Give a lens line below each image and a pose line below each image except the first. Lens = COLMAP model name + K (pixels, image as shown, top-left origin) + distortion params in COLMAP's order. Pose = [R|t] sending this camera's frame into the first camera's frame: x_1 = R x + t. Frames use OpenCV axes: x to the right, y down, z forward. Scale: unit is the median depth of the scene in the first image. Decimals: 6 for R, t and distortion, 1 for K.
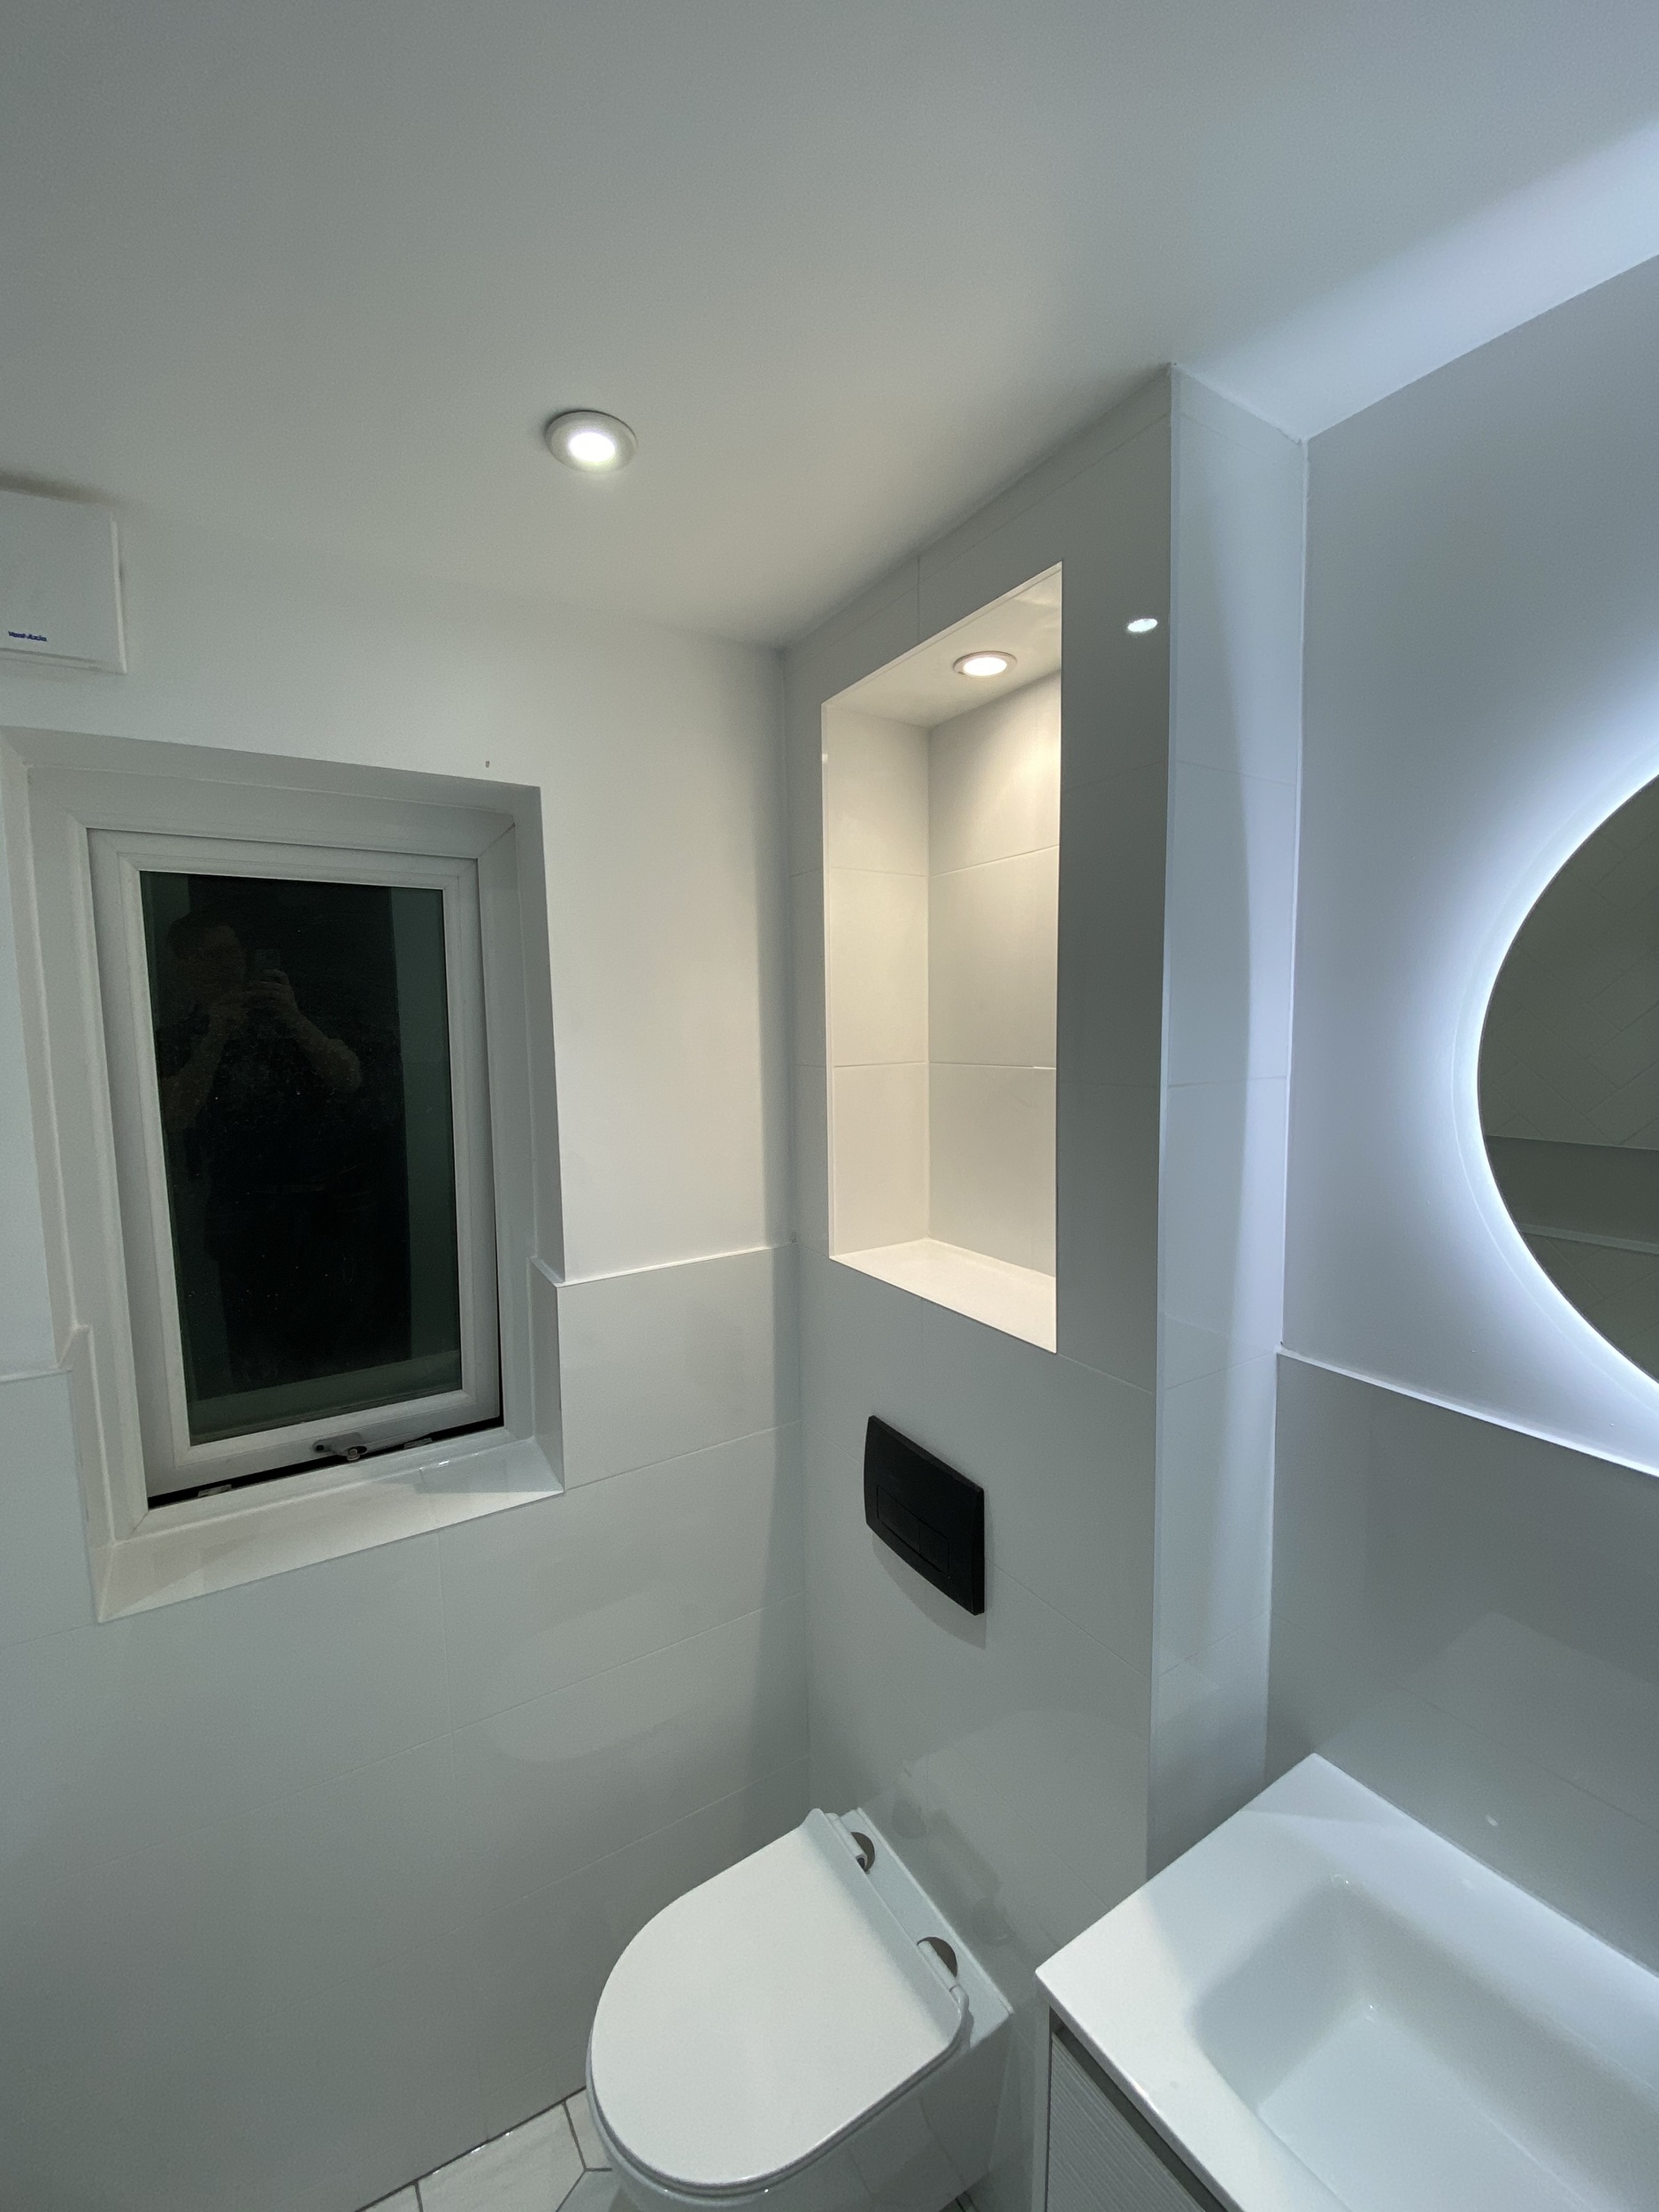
lens RADIAL K [[874.8, 0, 854.9], [0, 874.8, 1104.2], [0, 0, 1]] dist [-0.012472, -0.008387]
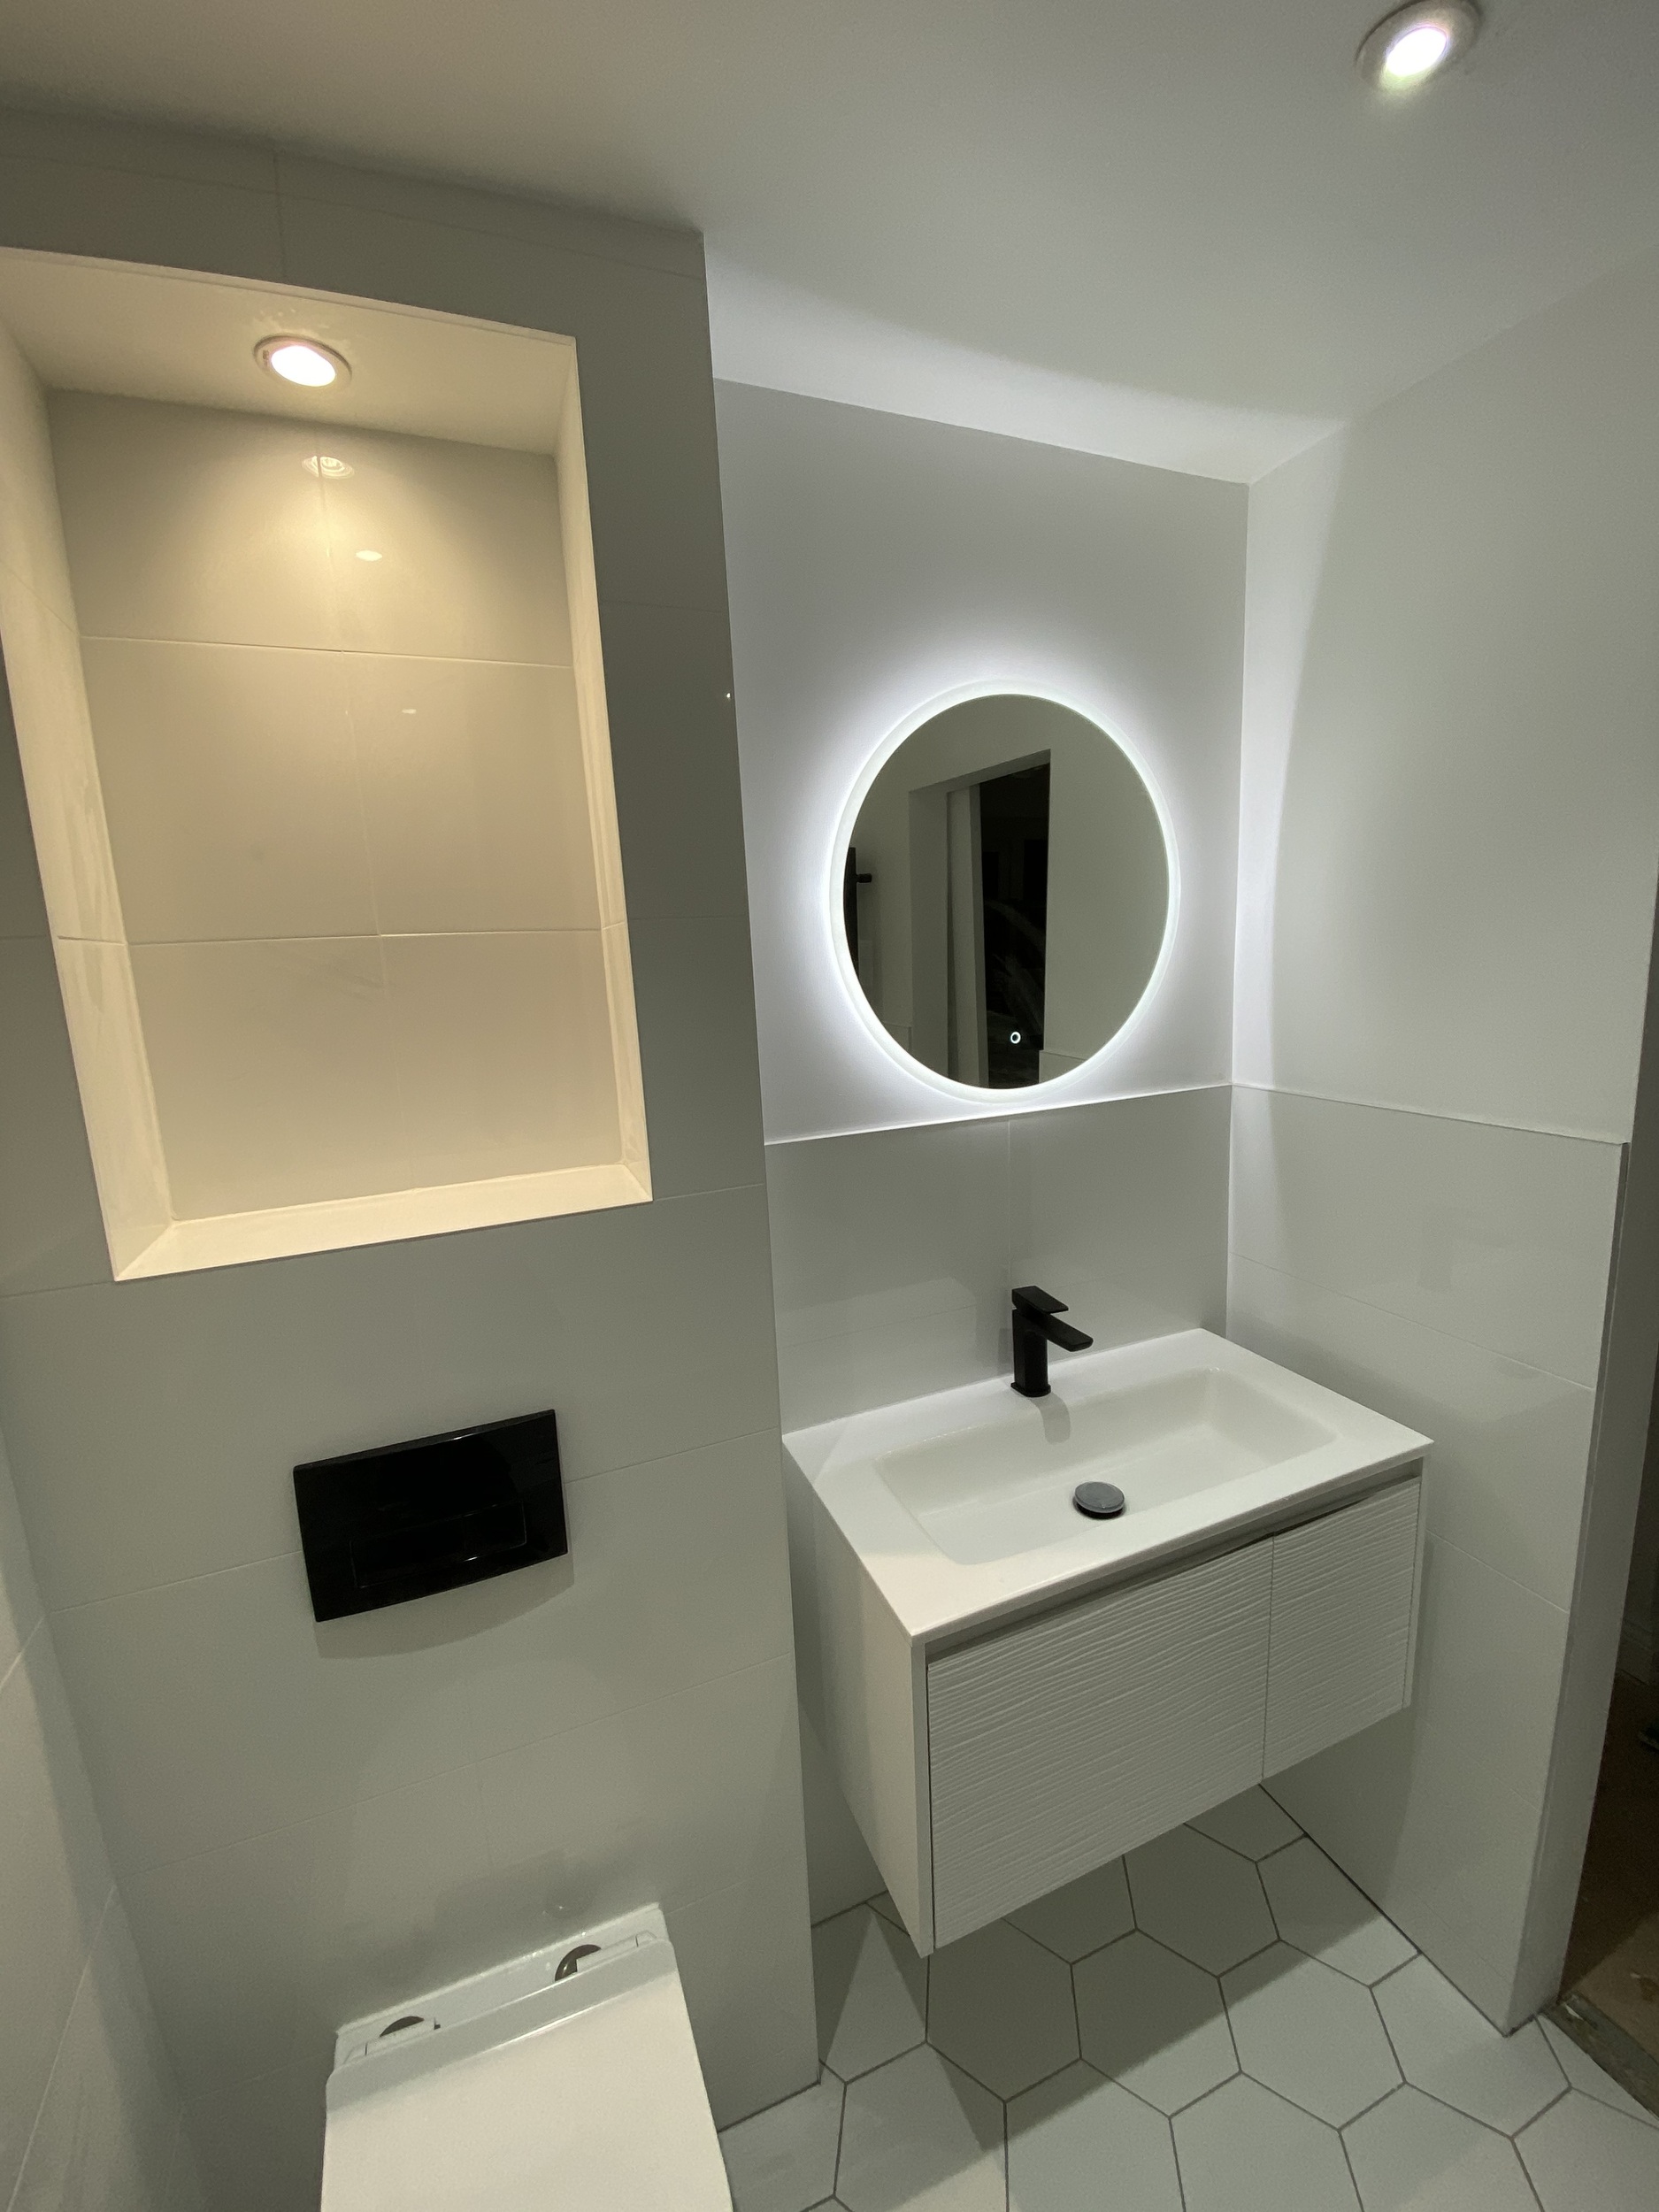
lens RADIAL K [[912.0, 0, 826.9], [0, 912.0, 1099.0], [0, 0, 1]] dist [-0.016904, -0.000504]
pose [[0.185733, -0.175452, 0.966809, -0.536216], [0.134607, 0.979196, 0.151840, 0.033317], [-0.973337, 0.101937, 0.205486, 0.448608]]
